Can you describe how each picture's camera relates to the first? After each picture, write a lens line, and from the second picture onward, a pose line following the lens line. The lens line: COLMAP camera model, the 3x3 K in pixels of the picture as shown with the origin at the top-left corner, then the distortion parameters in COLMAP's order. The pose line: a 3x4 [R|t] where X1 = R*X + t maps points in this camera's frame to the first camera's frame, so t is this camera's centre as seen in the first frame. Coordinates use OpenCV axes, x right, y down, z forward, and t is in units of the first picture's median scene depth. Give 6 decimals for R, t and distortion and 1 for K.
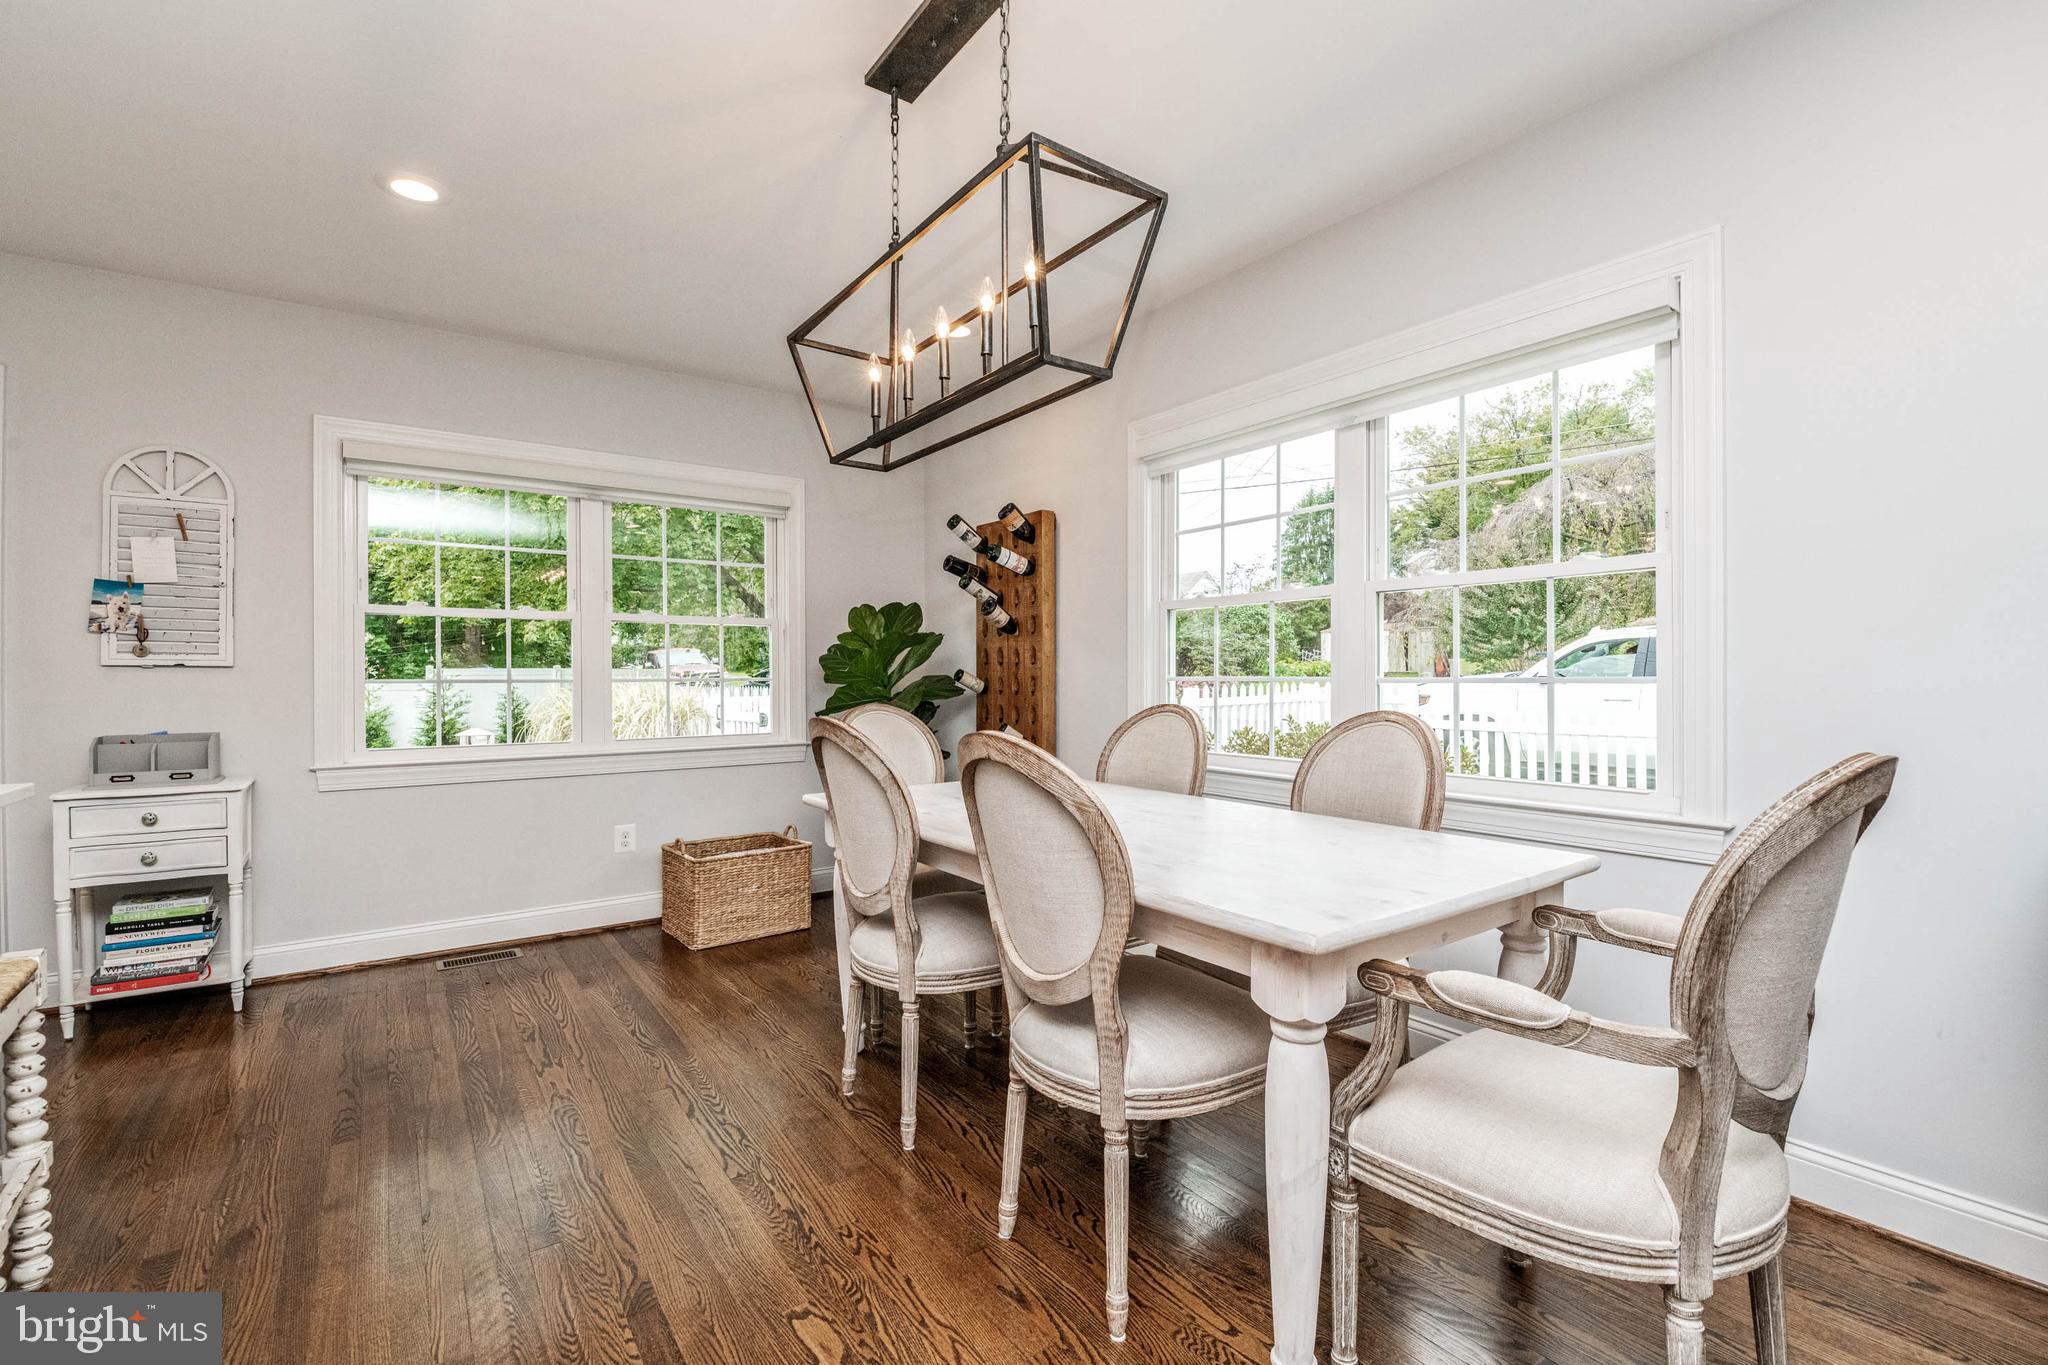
lens RADIAL K [[872.7, 0, 1014.2], [0, 872.7, 684.5], [0, 0, 1]] dist [-0.001110, -0.000309]
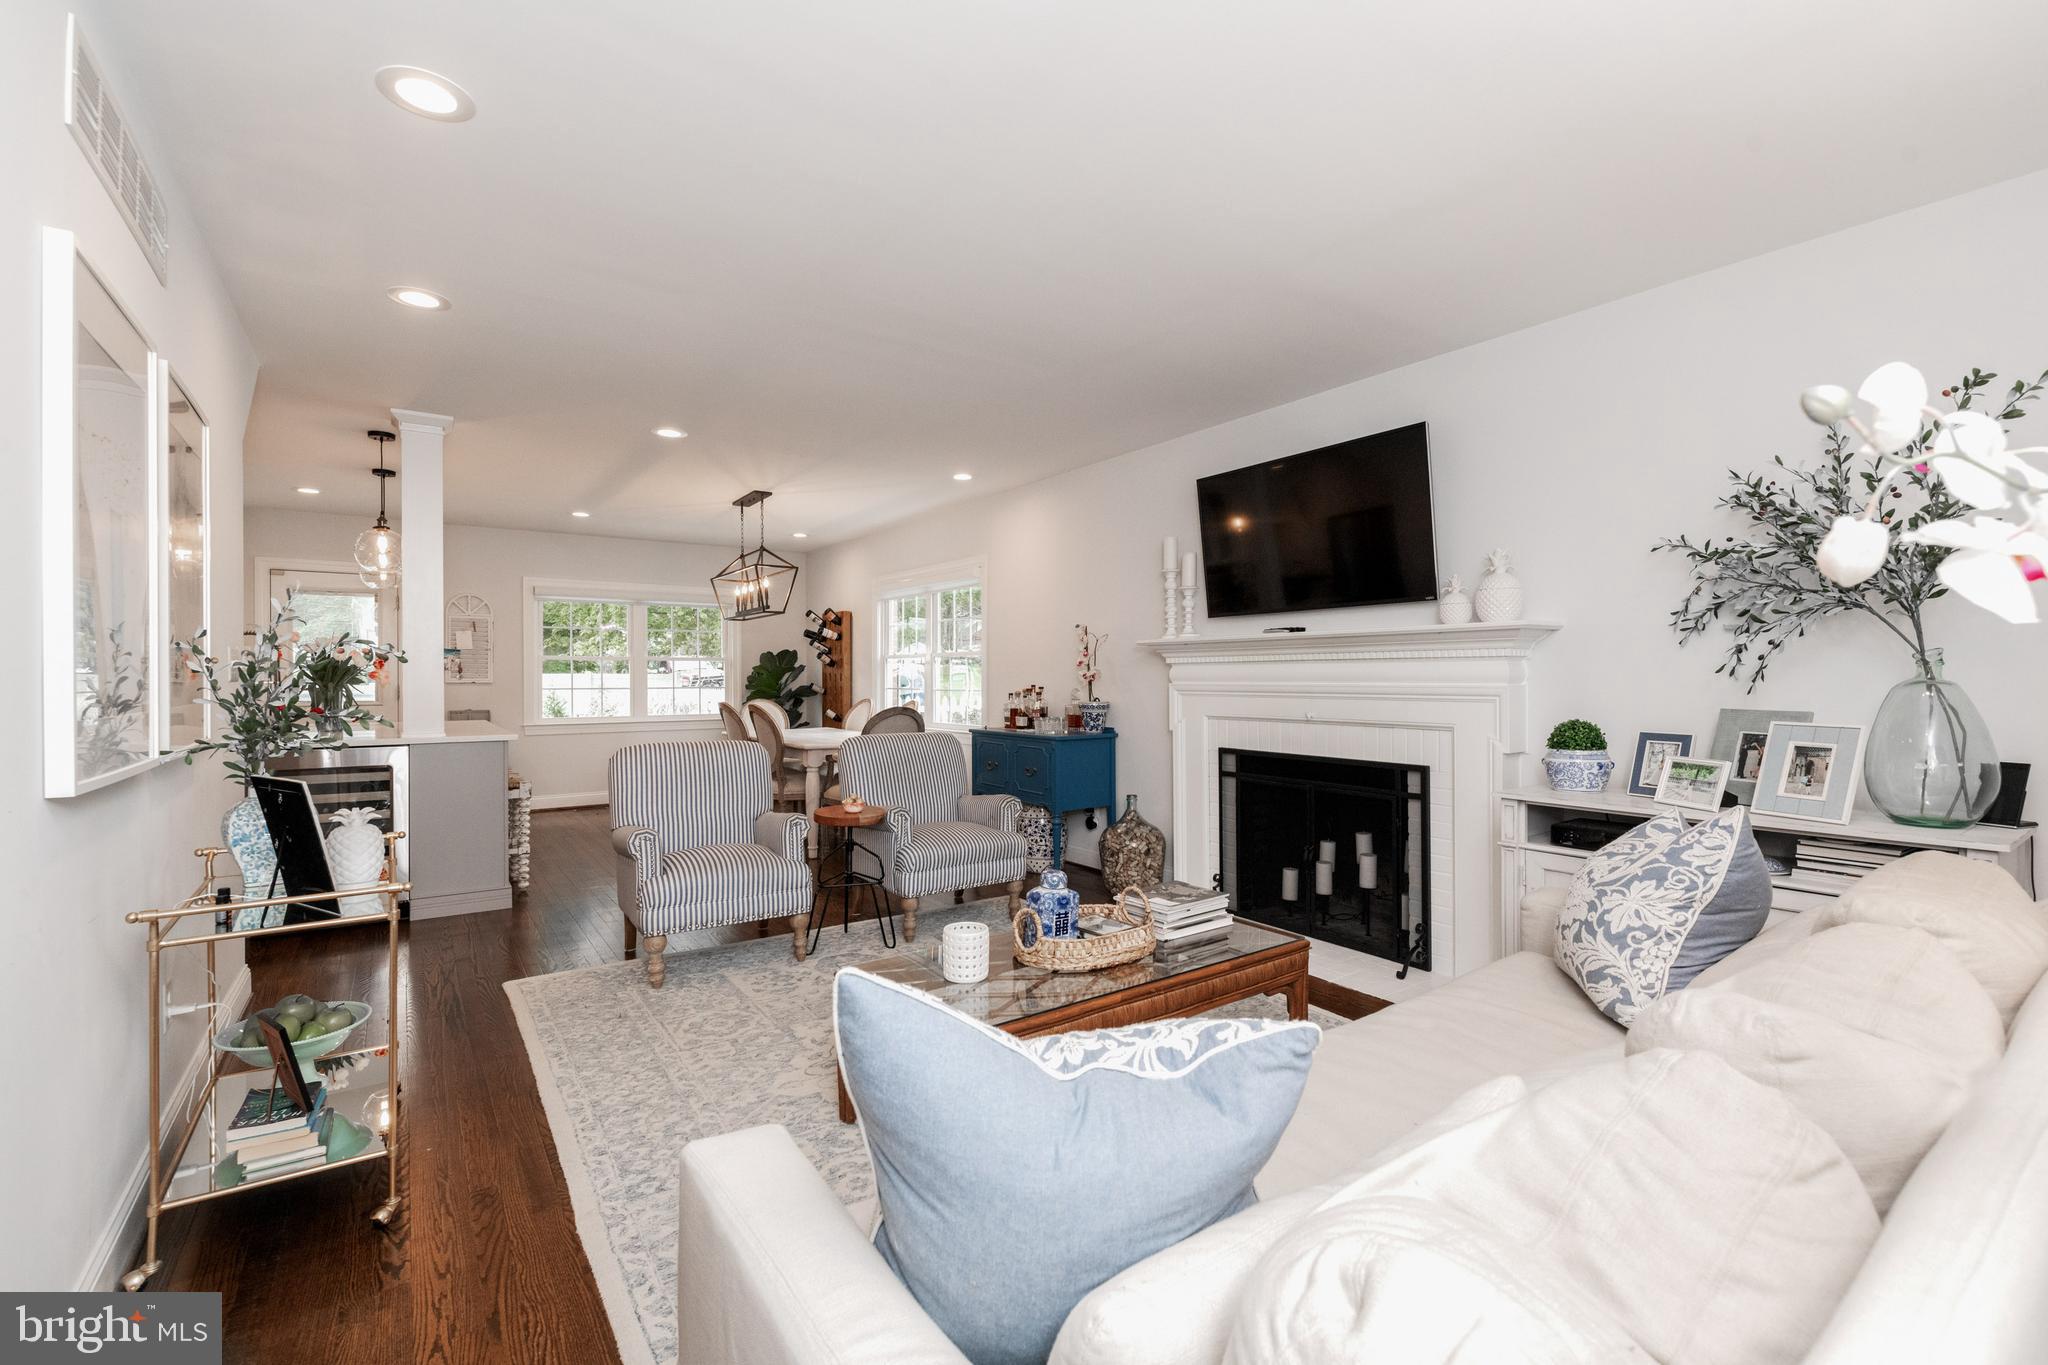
lens RADIAL K [[879.8, 0, 1035.7], [0, 879.8, 680.0], [0, 0, 1]] dist [0.002887, 0.000196]
pose [[0.999984, 0.002525, 0.005101, 0.503188], [-0.002499, 0.999984, -0.005007, -0.016349], [-0.005114, 0.004994, 0.999974, -1.216324]]
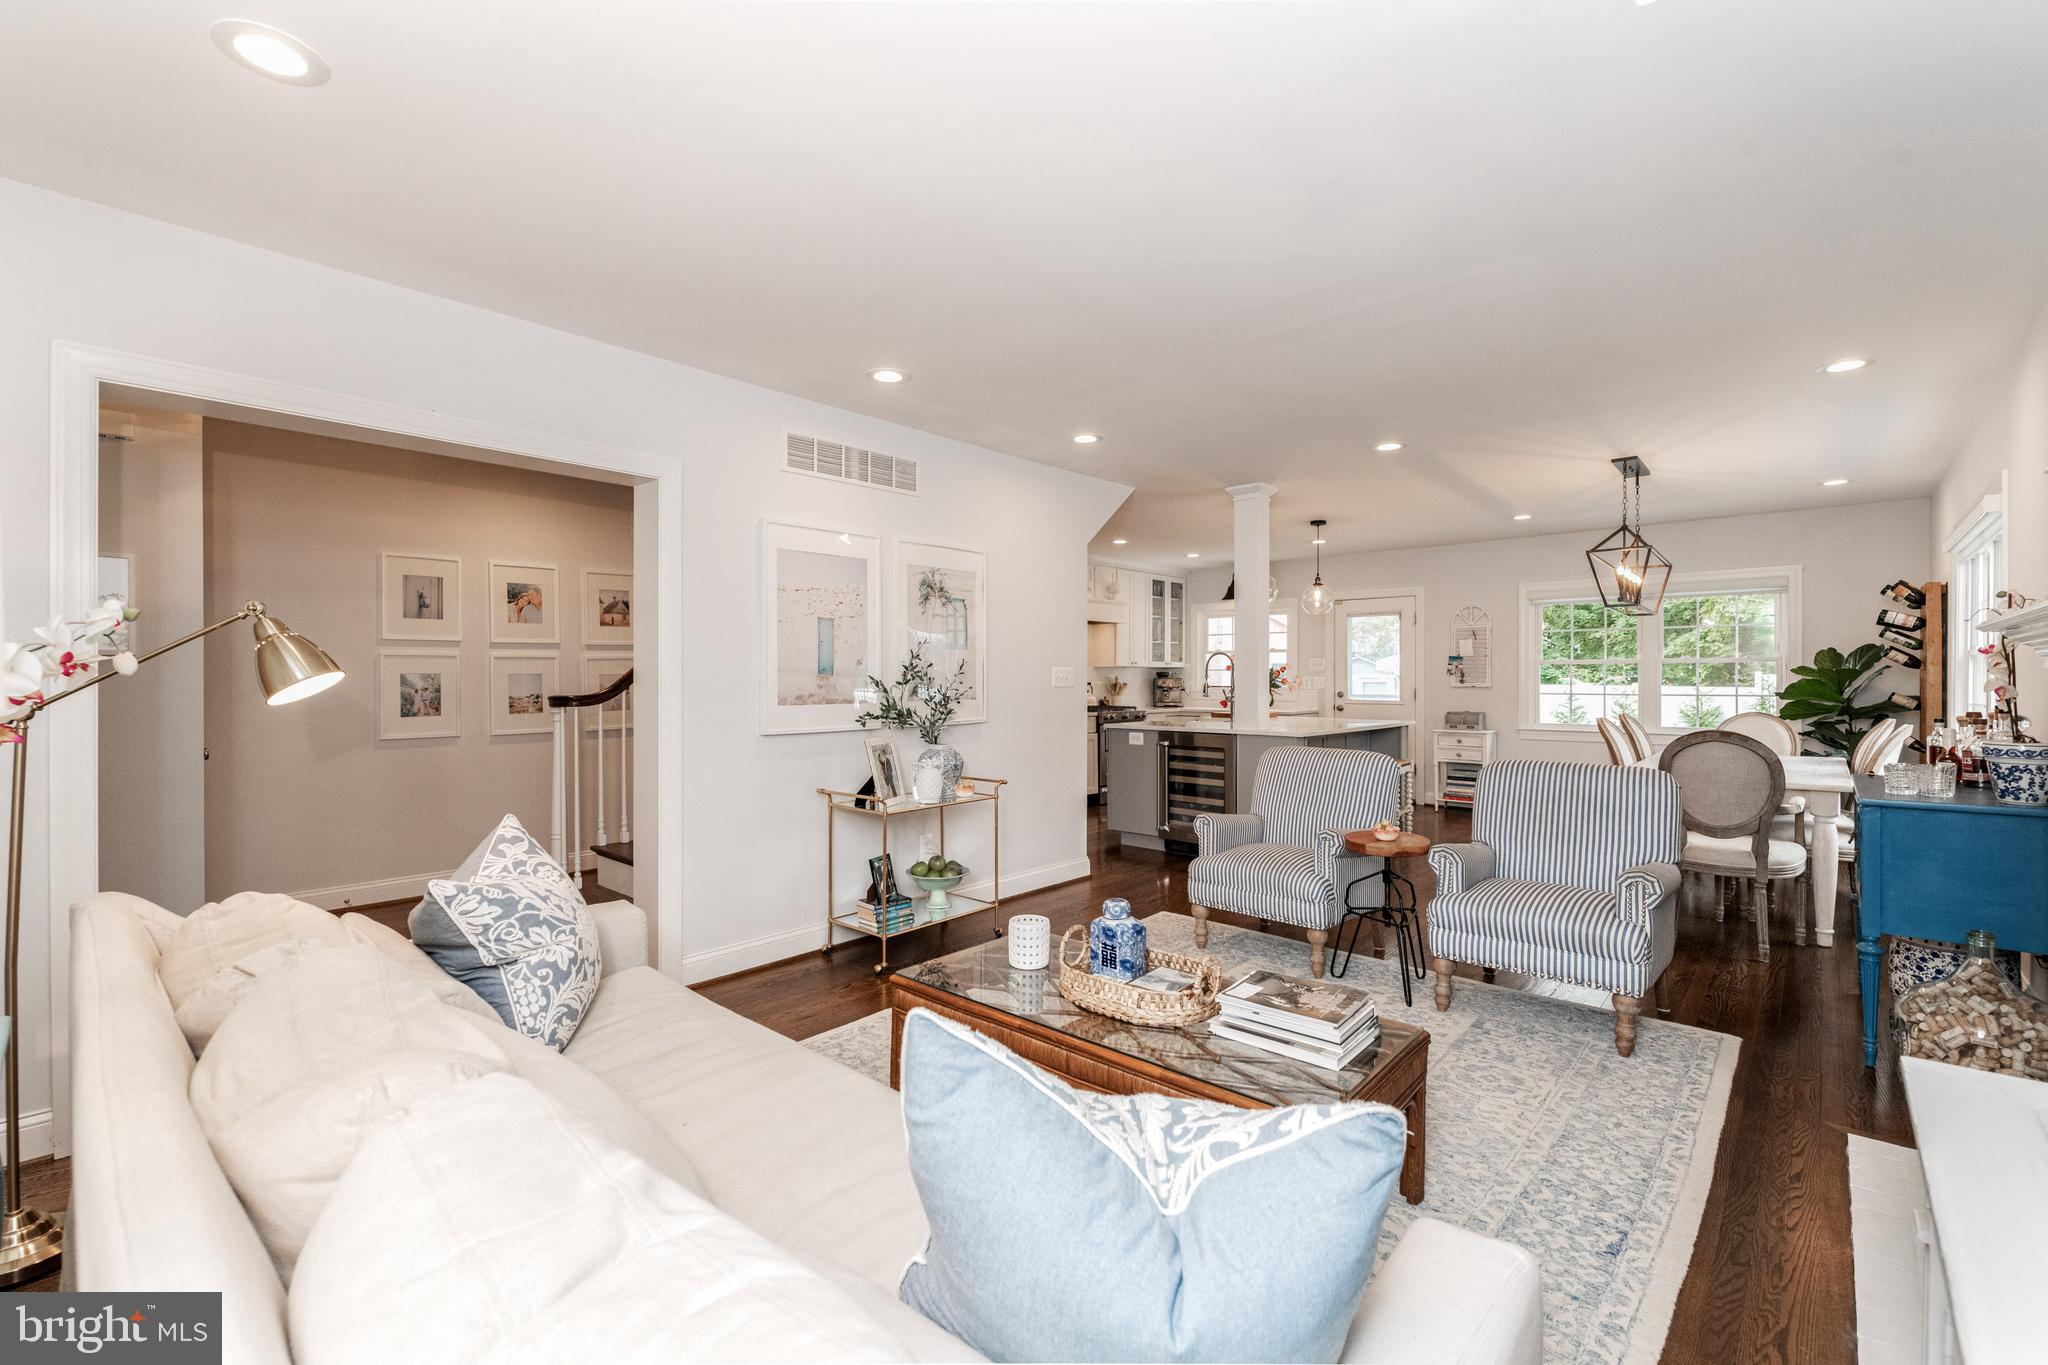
lens RADIAL K [[872.7, 0, 1014.2], [0, 872.7, 684.5], [0, 0, 1]] dist [-0.001110, -0.000309]
pose [[0.201710, 0.011896, -0.979373, 1.124288], [-0.007145, 0.999918, 0.010674, -0.037782], [0.979419, 0.004845, 0.201779, -0.749135]]
